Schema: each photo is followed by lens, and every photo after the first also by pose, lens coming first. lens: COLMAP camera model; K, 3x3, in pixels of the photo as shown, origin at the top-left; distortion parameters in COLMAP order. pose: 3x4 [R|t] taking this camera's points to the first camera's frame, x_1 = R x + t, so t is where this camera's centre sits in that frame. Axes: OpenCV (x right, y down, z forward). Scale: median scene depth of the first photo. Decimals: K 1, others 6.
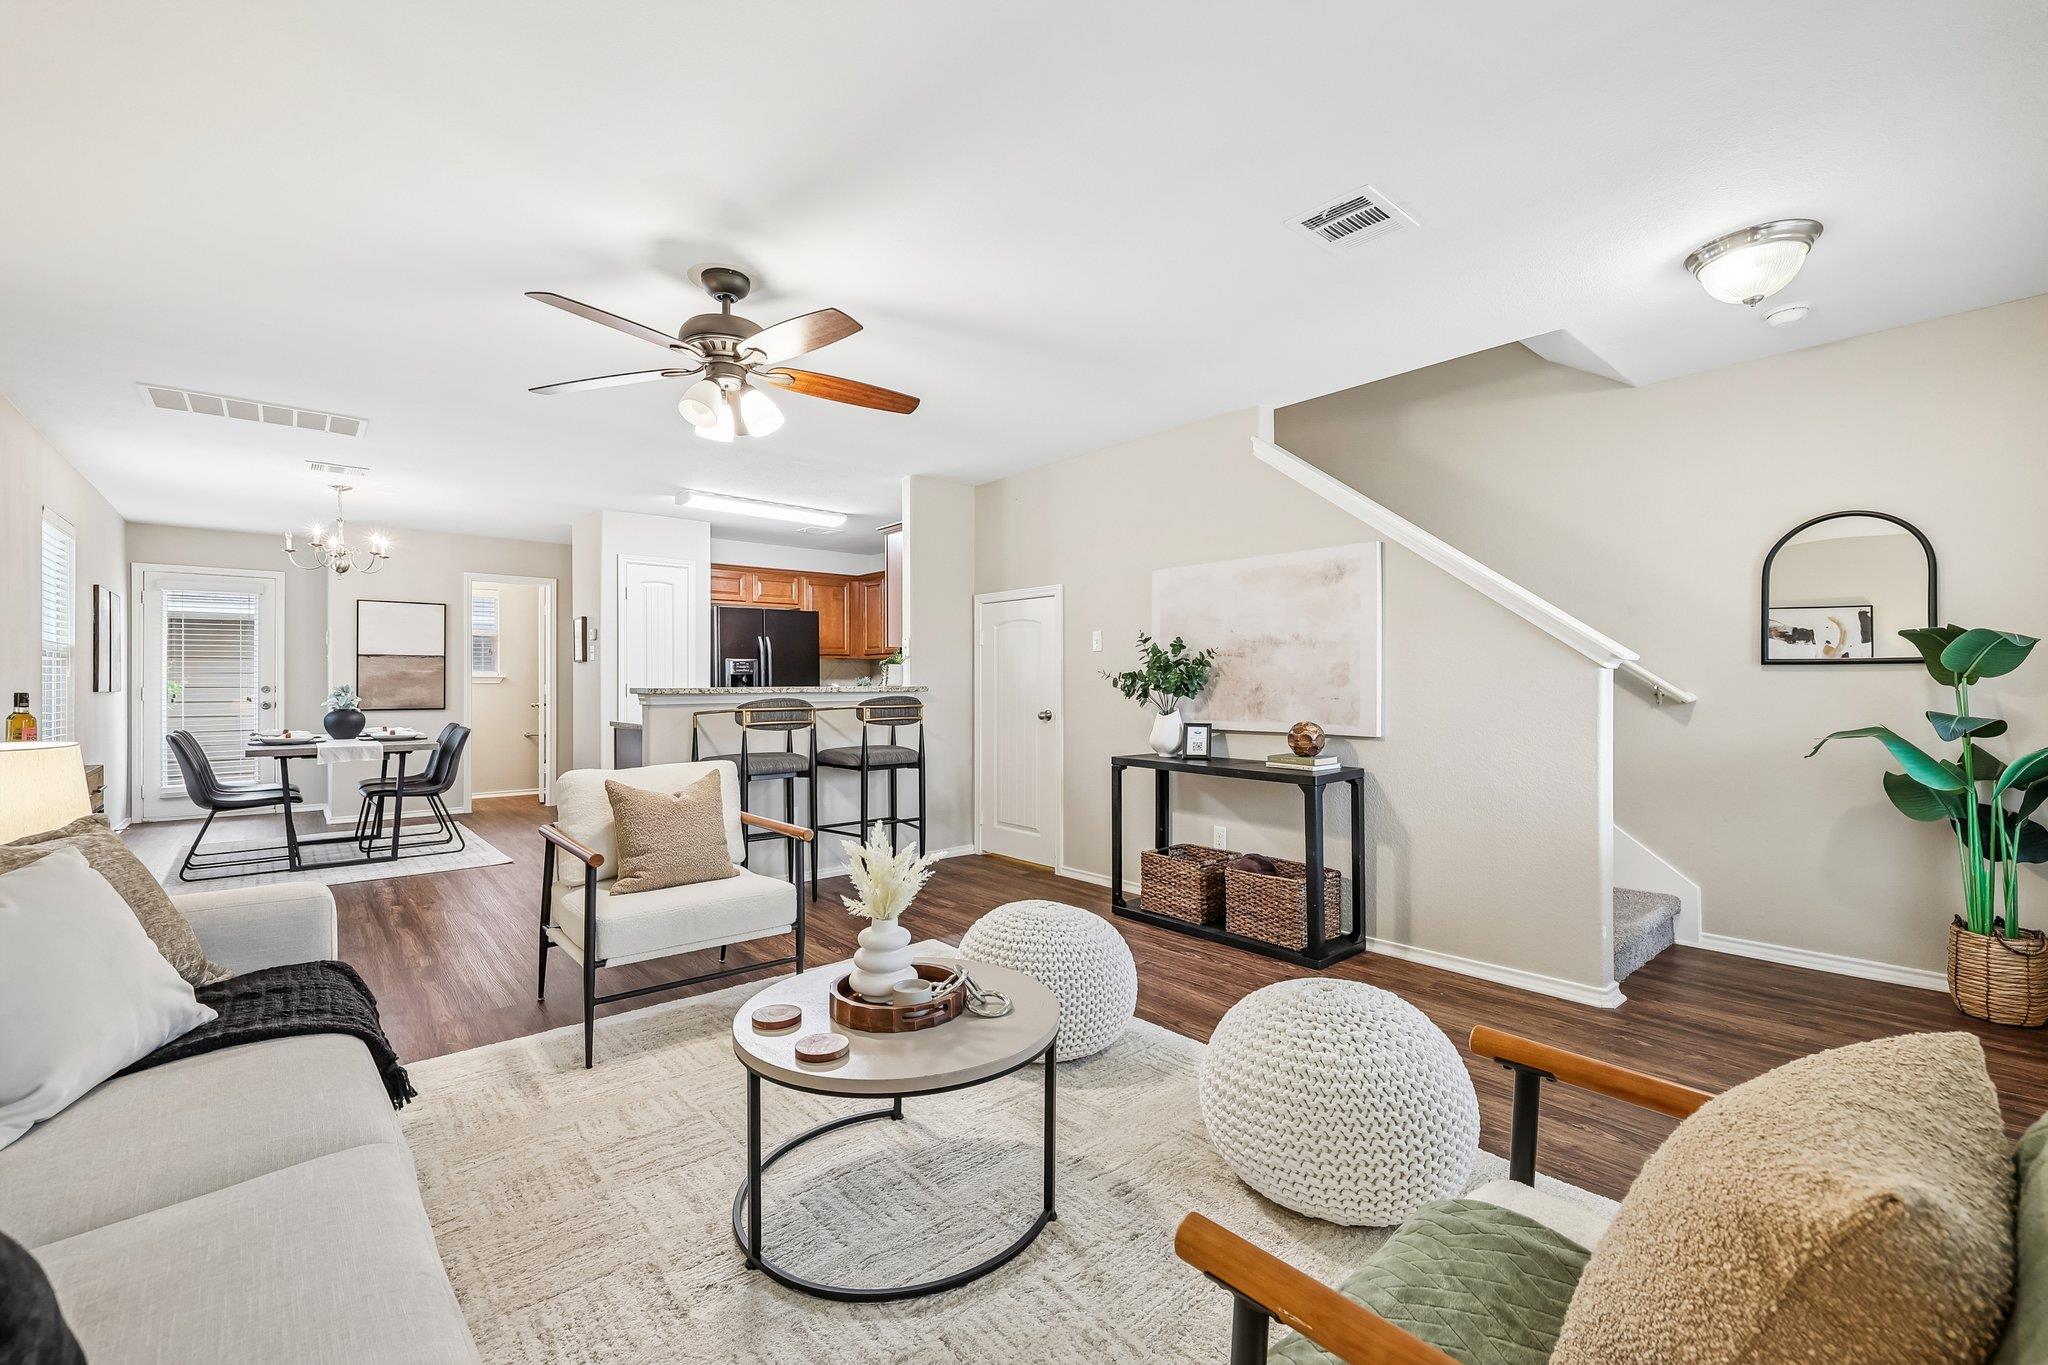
lens RADIAL K [[860.3, 0, 1028.8], [0, 860.3, 680.6], [0, 0, 1]] dist [-0.001697, 0.000398]
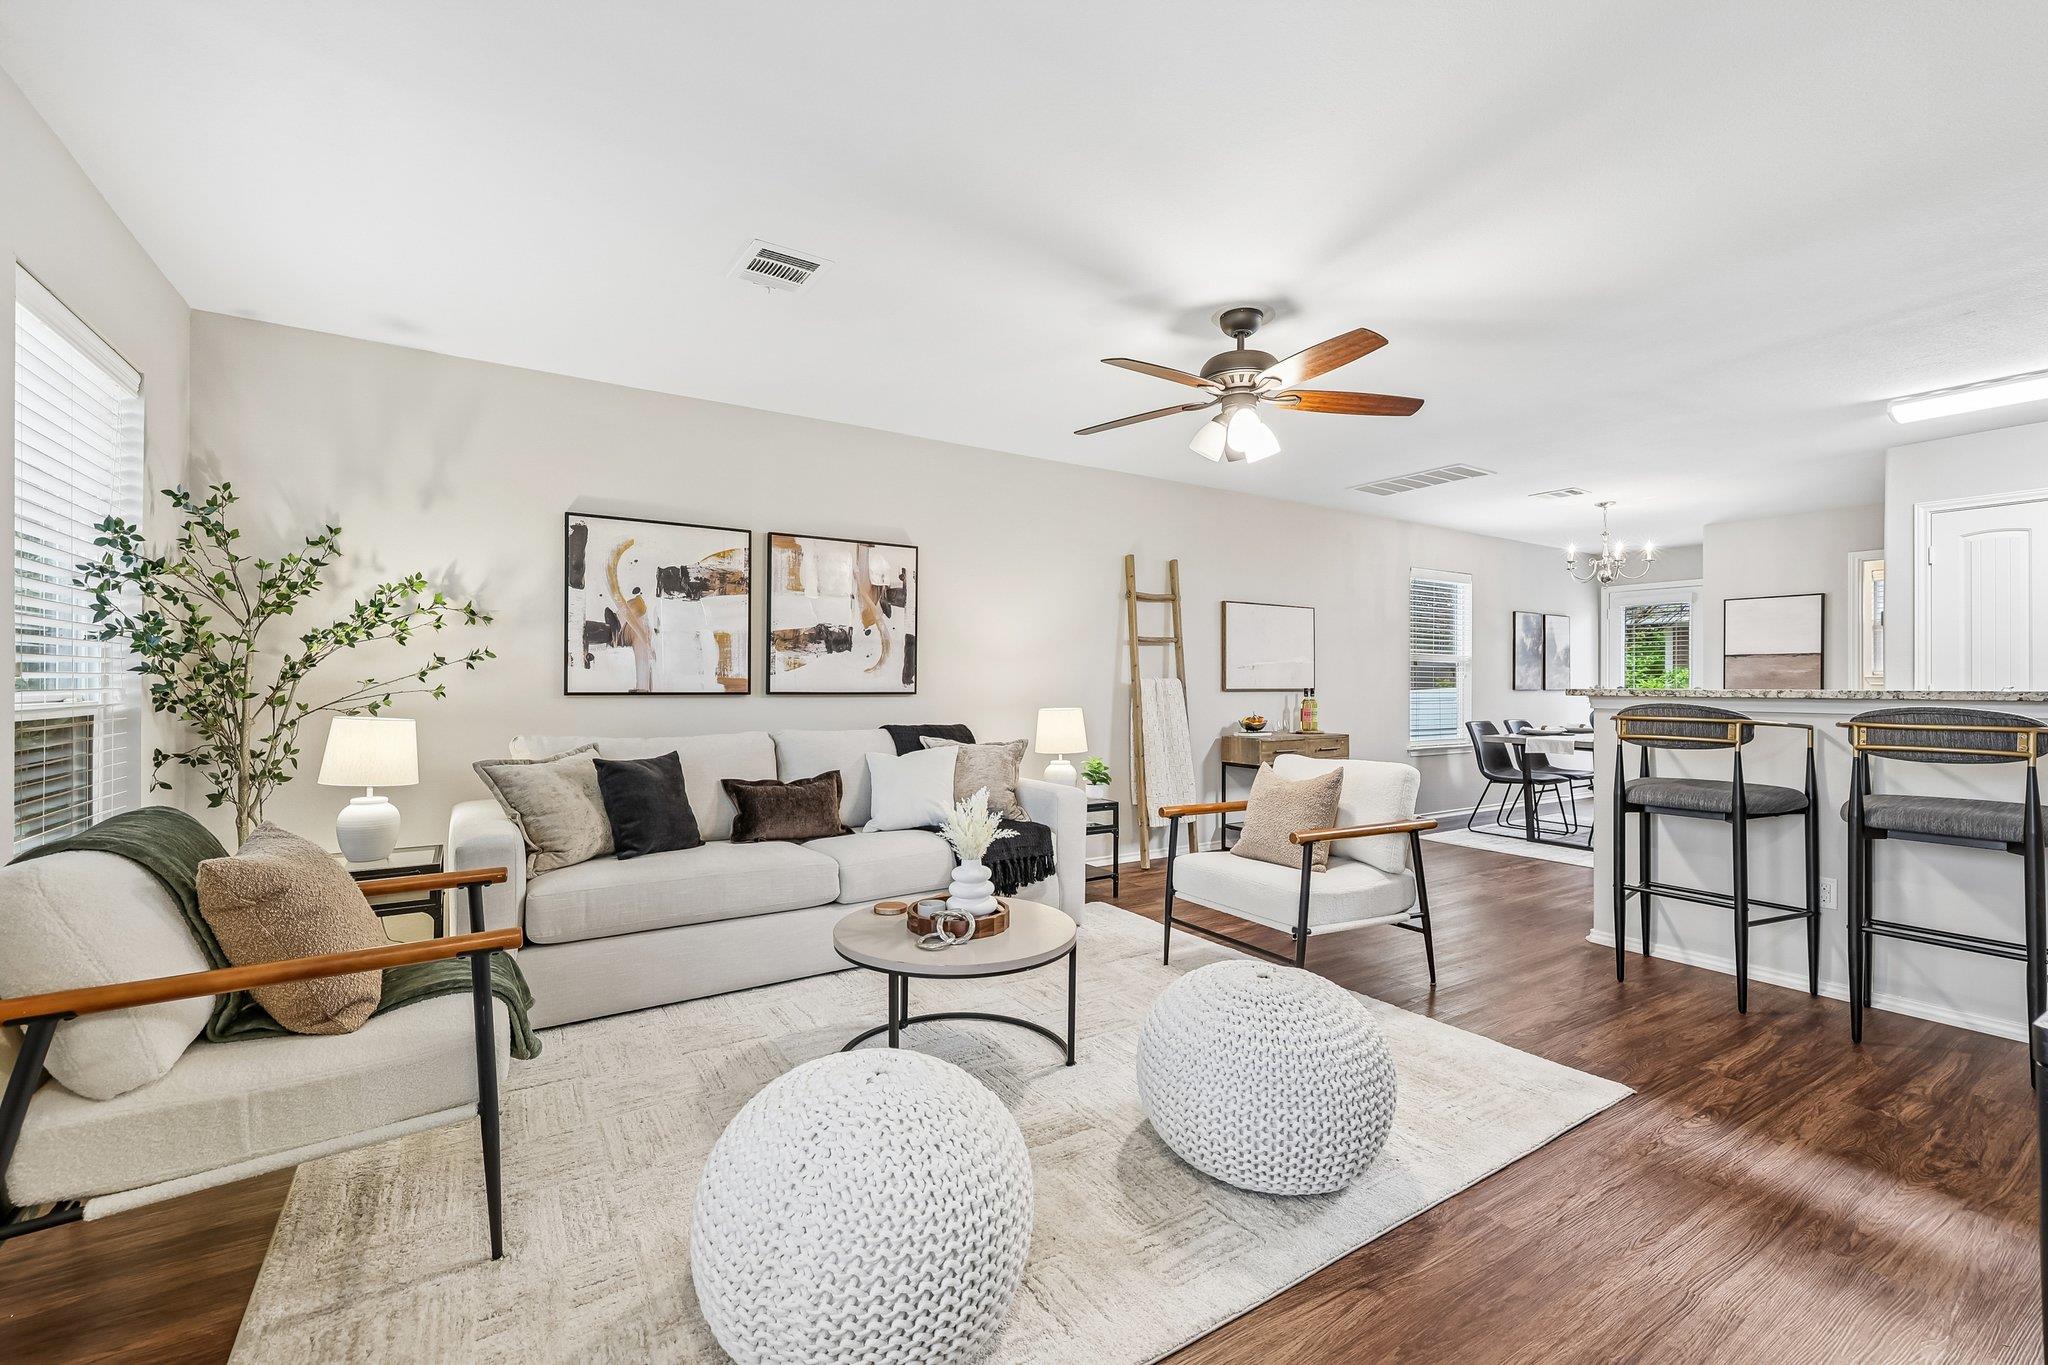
lens RADIAL K [[860.3, 0, 1028.8], [0, 860.3, 680.6], [0, 0, 1]] dist [-0.001697, 0.000398]
pose [[-0.139158, -0.002694, -0.990267, 0.382474], [-0.000576, 0.999996, -0.002640, 0.002236], [0.990270, 0.000203, -0.139159, 0.433676]]
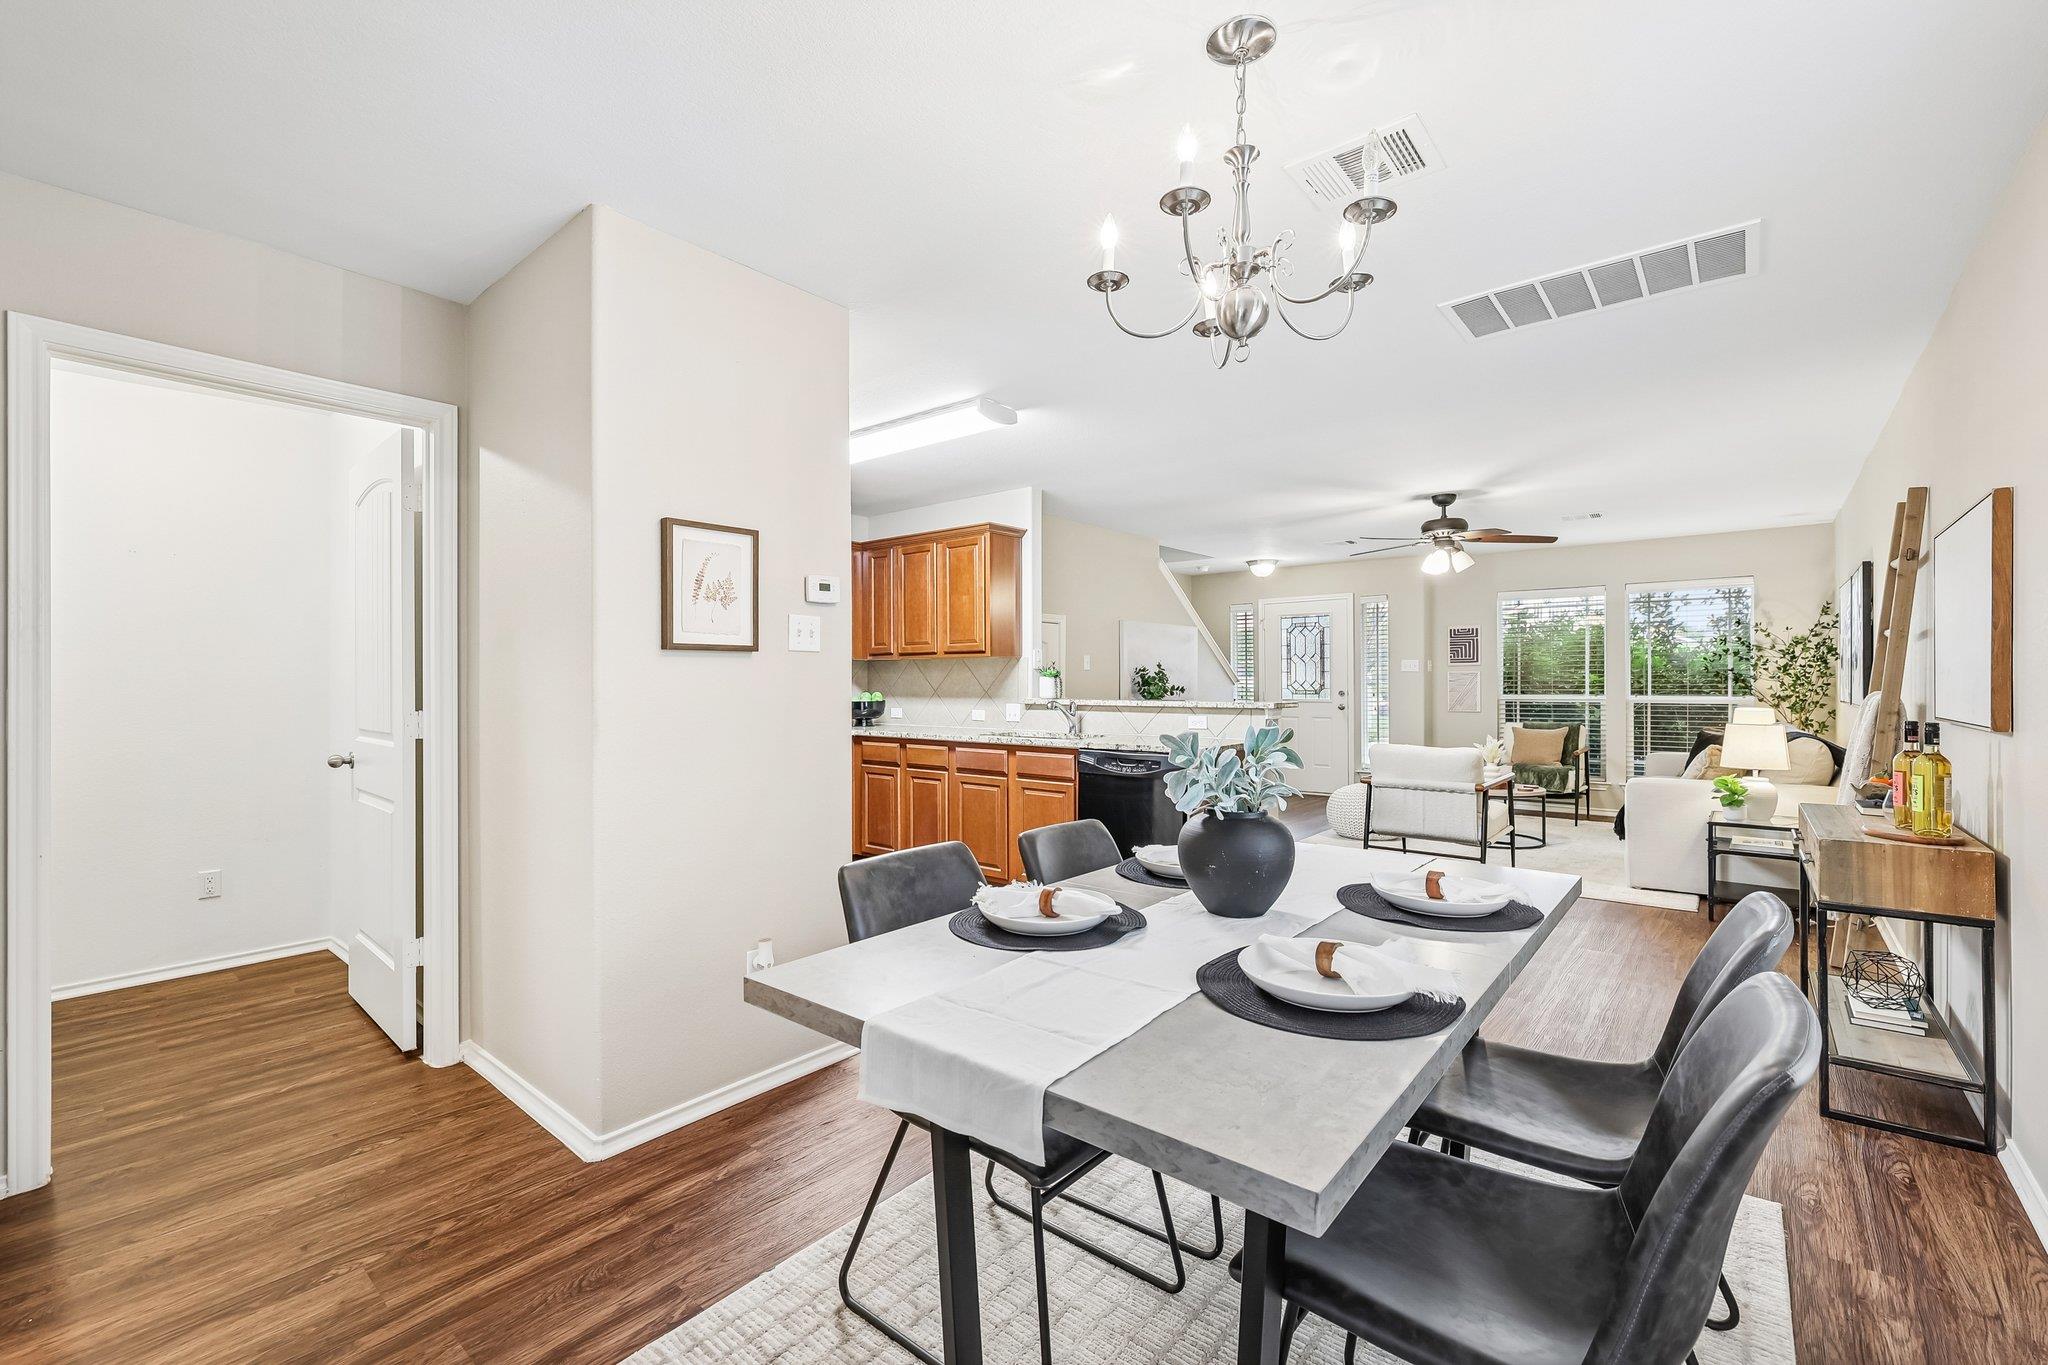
lens RADIAL K [[860.3, 0, 1028.8], [0, 860.3, 680.6], [0, 0, 1]] dist [-0.001697, 0.000398]
pose [[-0.158829, 0.003726, 0.987299, -1.084660], [-0.000161, 0.999993, -0.003800, -0.010182], [-0.987306, -0.000763, -0.158827, 1.127036]]
